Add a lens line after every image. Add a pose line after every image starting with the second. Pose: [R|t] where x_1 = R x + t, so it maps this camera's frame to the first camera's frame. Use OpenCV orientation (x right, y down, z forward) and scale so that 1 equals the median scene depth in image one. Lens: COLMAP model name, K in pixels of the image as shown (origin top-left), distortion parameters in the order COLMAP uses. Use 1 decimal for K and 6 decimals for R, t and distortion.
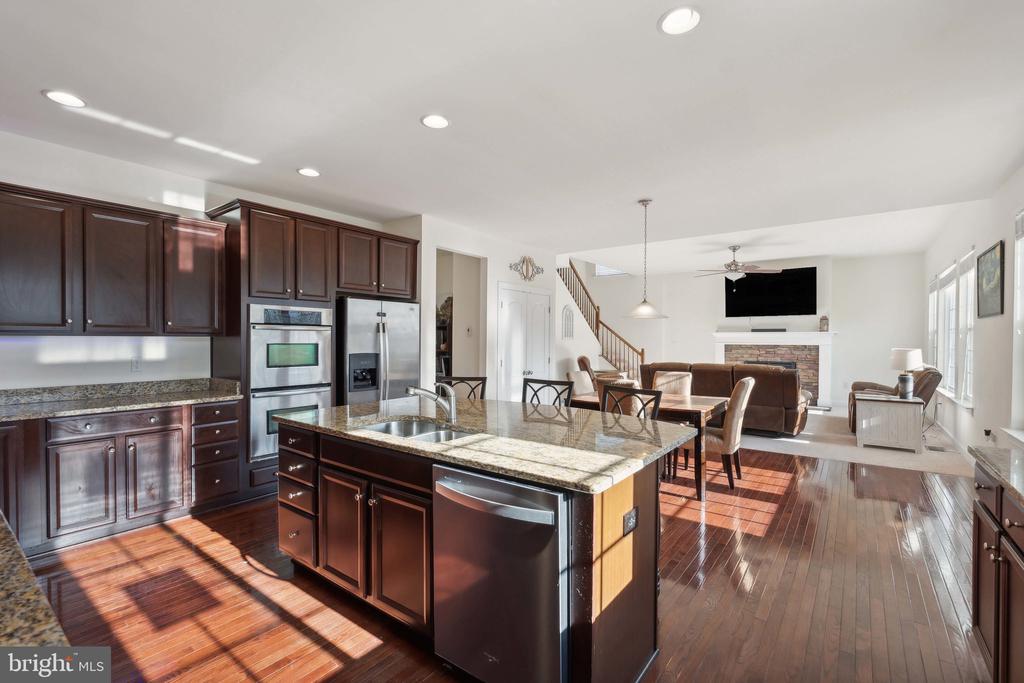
lens RADIAL K [[460.2, 0, 514.2], [0, 460.2, 343.9], [0, 0, 1]] dist [-0.004193, -0.000994]
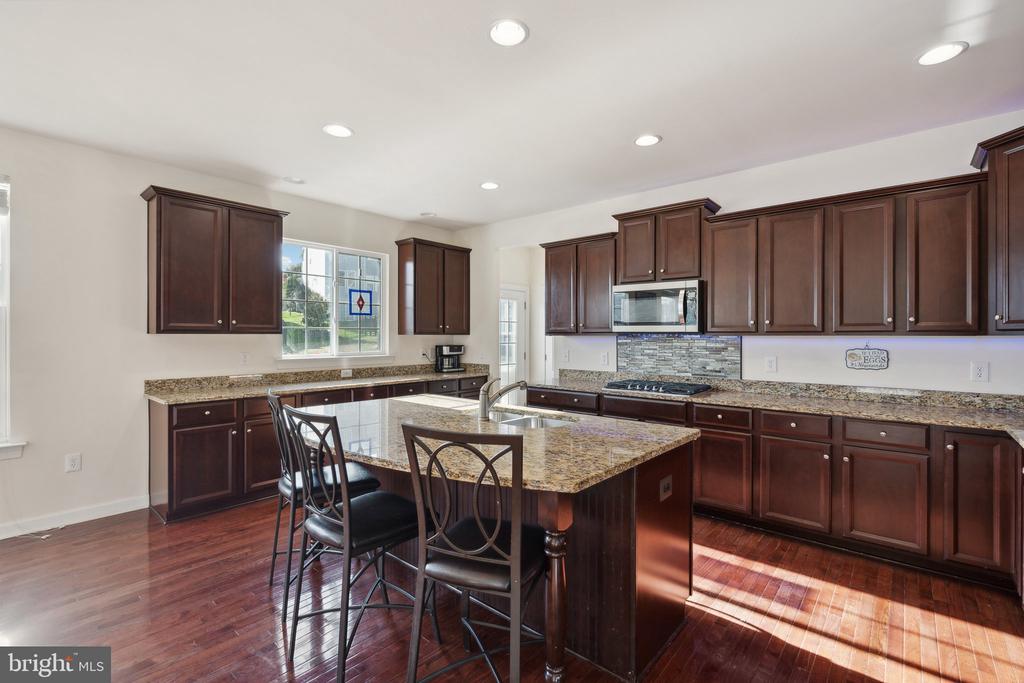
lens RADIAL K [[460.2, 0, 515.2], [0, 460.2, 339.6], [0, 0, 1]] dist [-0.004193, -0.000994]
pose [[-0.997664, -0.005353, 0.068102, -0.153304], [-0.004136, 0.999829, 0.018004, -0.011664], [-0.068187, 0.017681, -0.997516, 1.136330]]
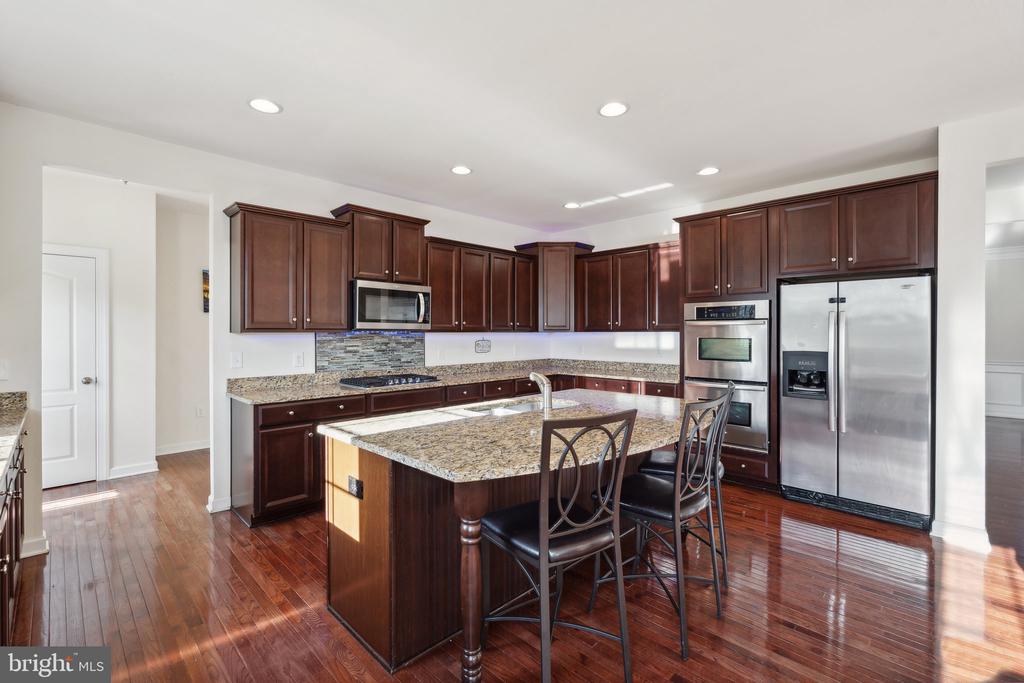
lens RADIAL K [[460.2, 0, 514.3], [0, 460.2, 335.5], [0, 0, 1]] dist [-0.004193, -0.000994]
pose [[-0.141558, 0.003583, -0.989923, 0.539338], [-0.010940, 0.999927, 0.005184, -0.006048], [0.989869, 0.011564, -0.141509, 0.620854]]
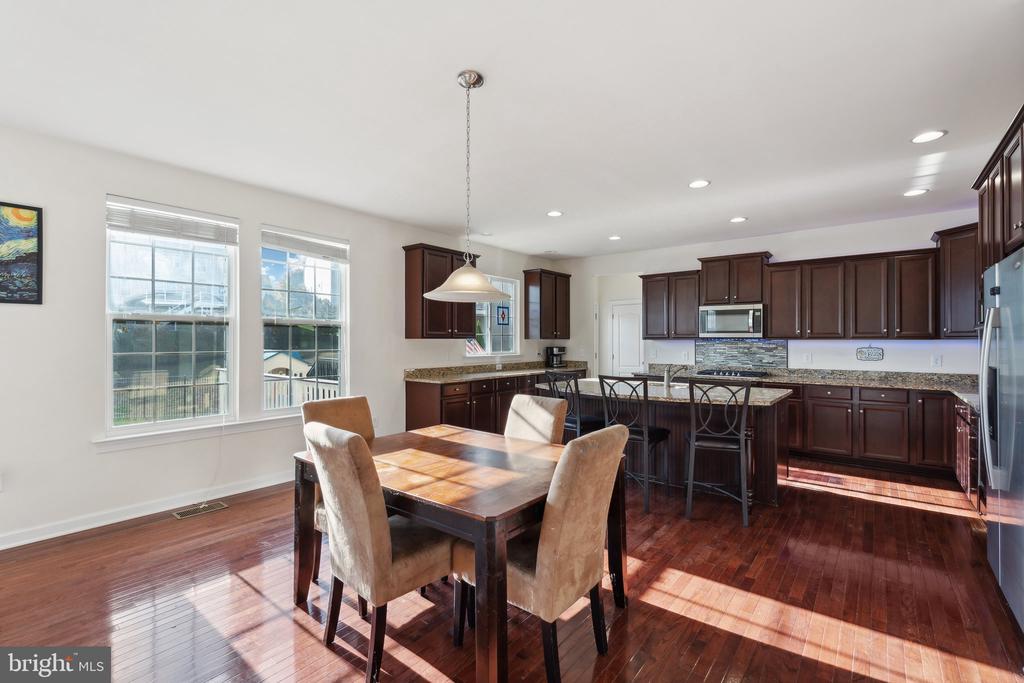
lens RADIAL K [[460.2, 0, 509.1], [0, 460.2, 342.9], [0, 0, 1]] dist [-0.004193, -0.000994]
pose [[-0.999398, -0.003986, 0.034450, 0.235774], [-0.003417, 0.999857, 0.016579, -0.015282], [-0.034511, 0.016451, -0.999269, 1.595556]]
